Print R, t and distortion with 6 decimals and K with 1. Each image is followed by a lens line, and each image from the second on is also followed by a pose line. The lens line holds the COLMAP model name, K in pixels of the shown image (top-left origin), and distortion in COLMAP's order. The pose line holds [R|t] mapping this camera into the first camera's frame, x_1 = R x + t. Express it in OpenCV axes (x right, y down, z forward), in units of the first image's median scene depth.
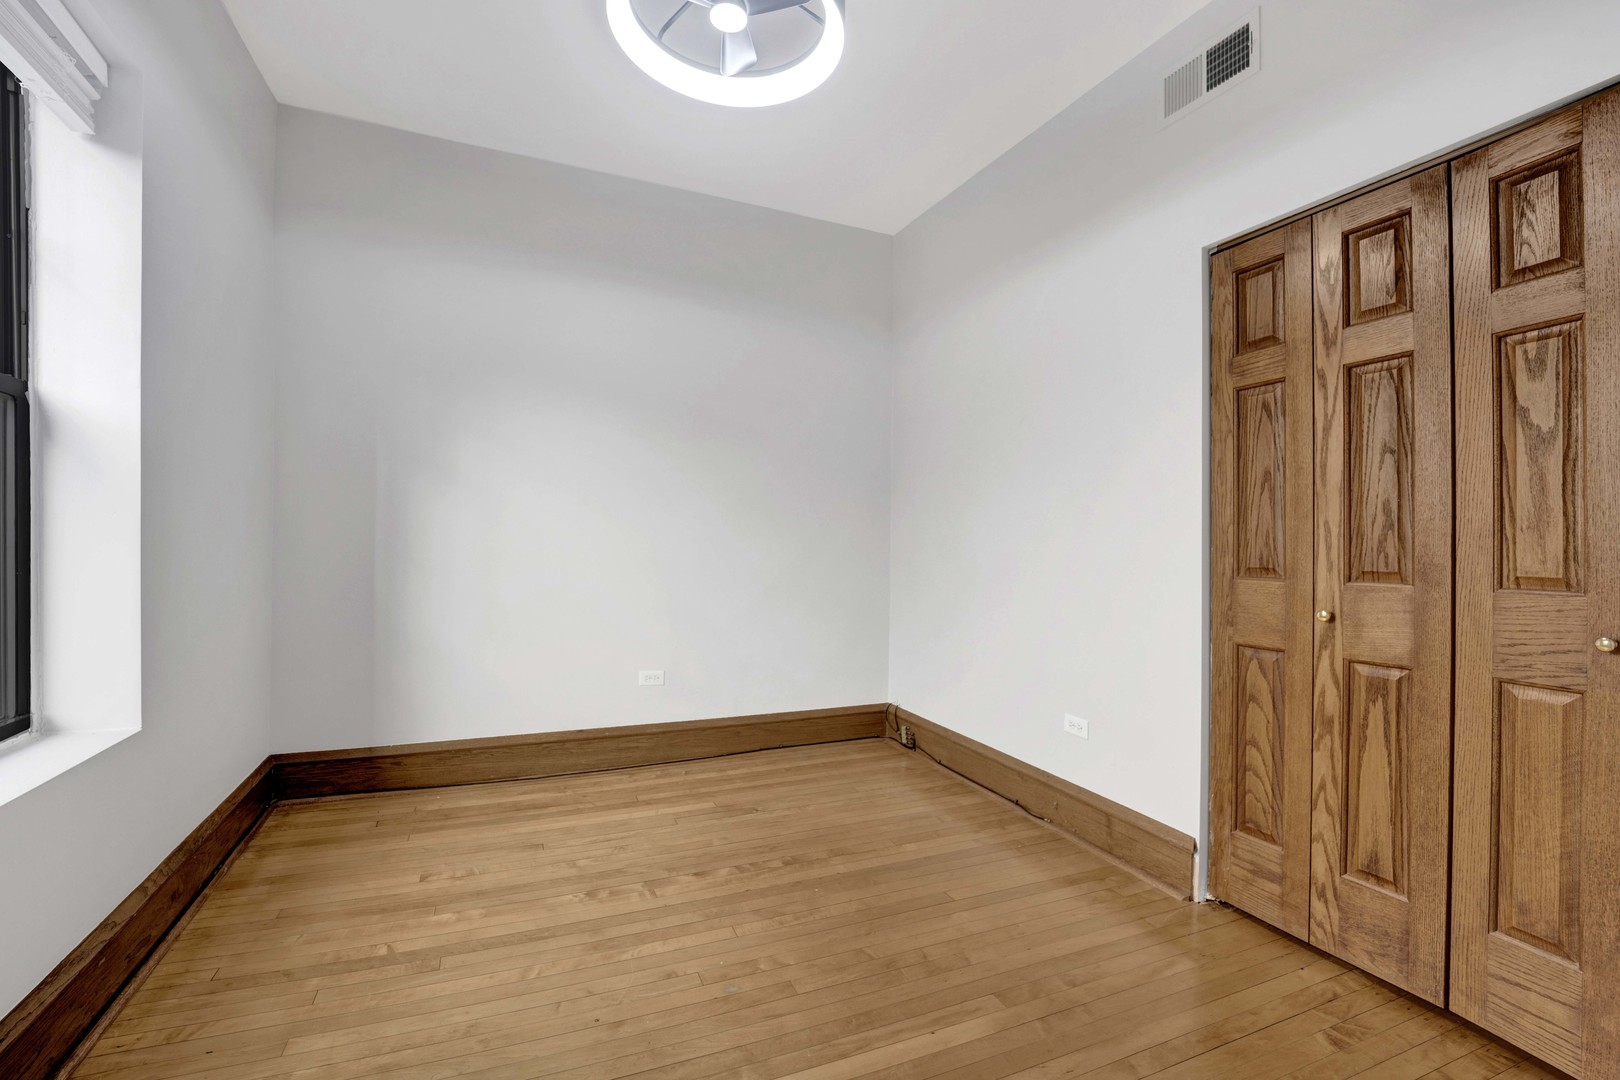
lens RADIAL K [[673.5, 0, 812.5], [0, 673.5, 536.5], [0, 0, 1]] dist [-0.021319, 0.000045]
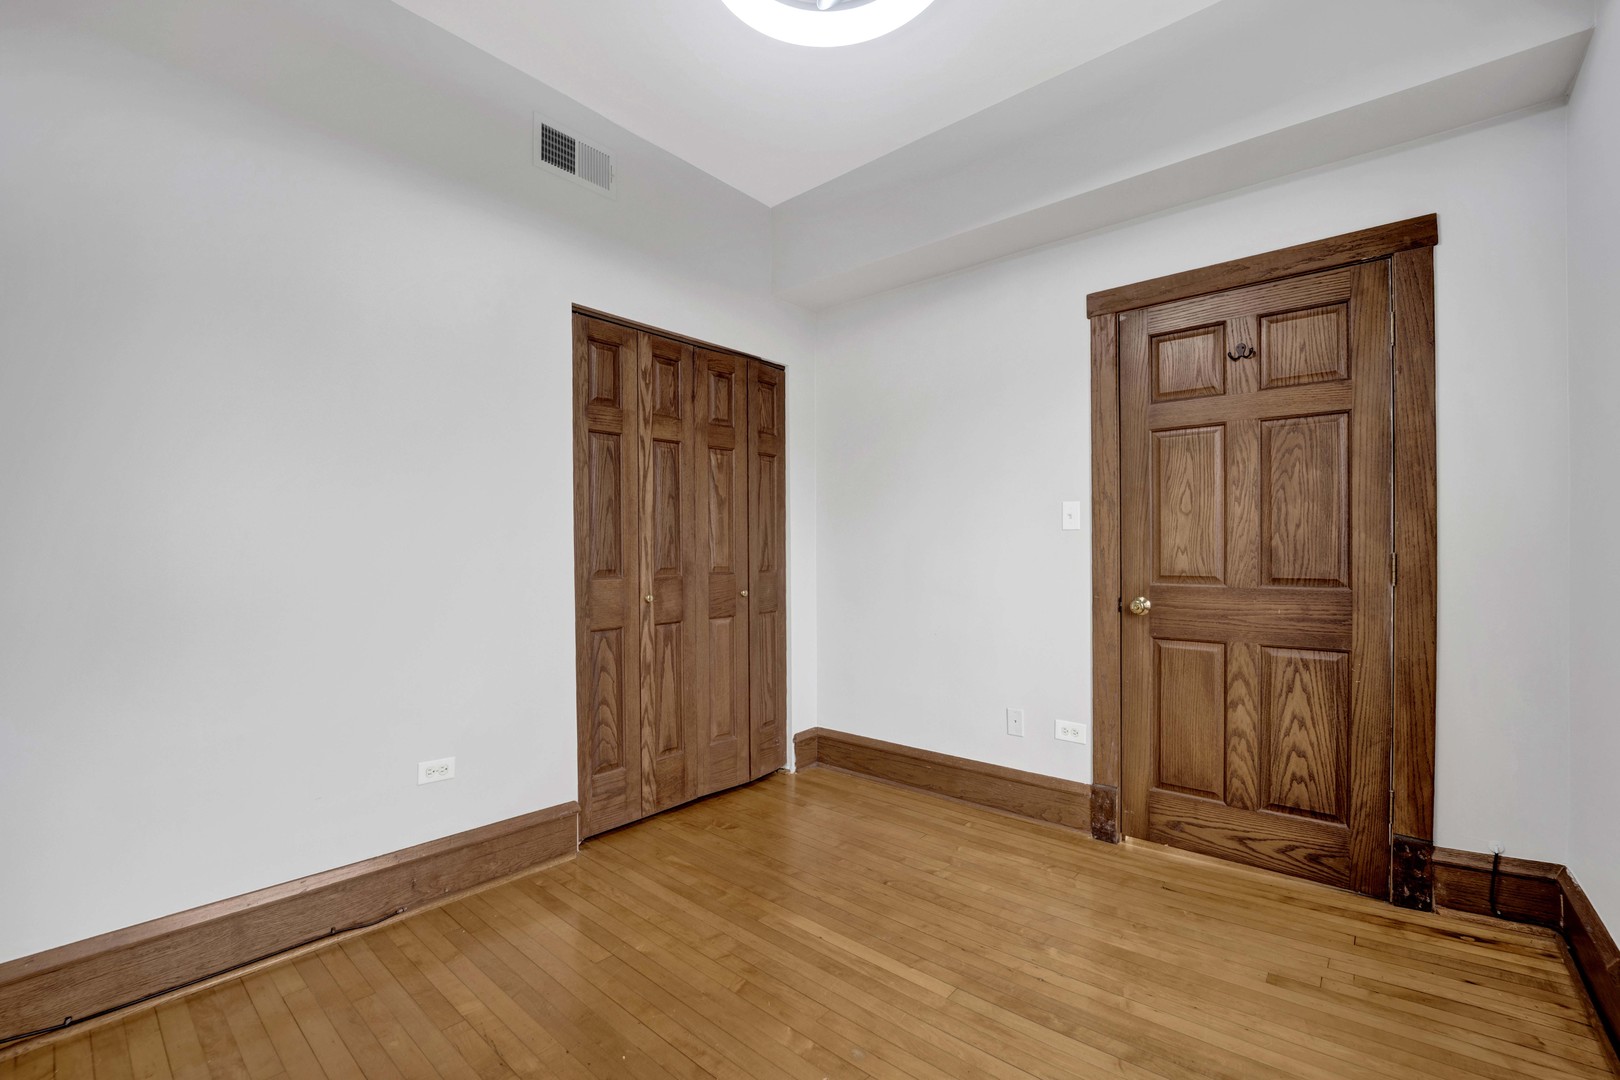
lens RADIAL K [[673.5, 0, 812.5], [0, 673.5, 536.5], [0, 0, 1]] dist [-0.021319, 0.000045]
pose [[-0.419073, 0.002747, 0.907949, -0.772513], [-0.015849, 0.999821, -0.010341, -0.013685], [-0.907814, -0.018724, -0.418954, 1.261483]]
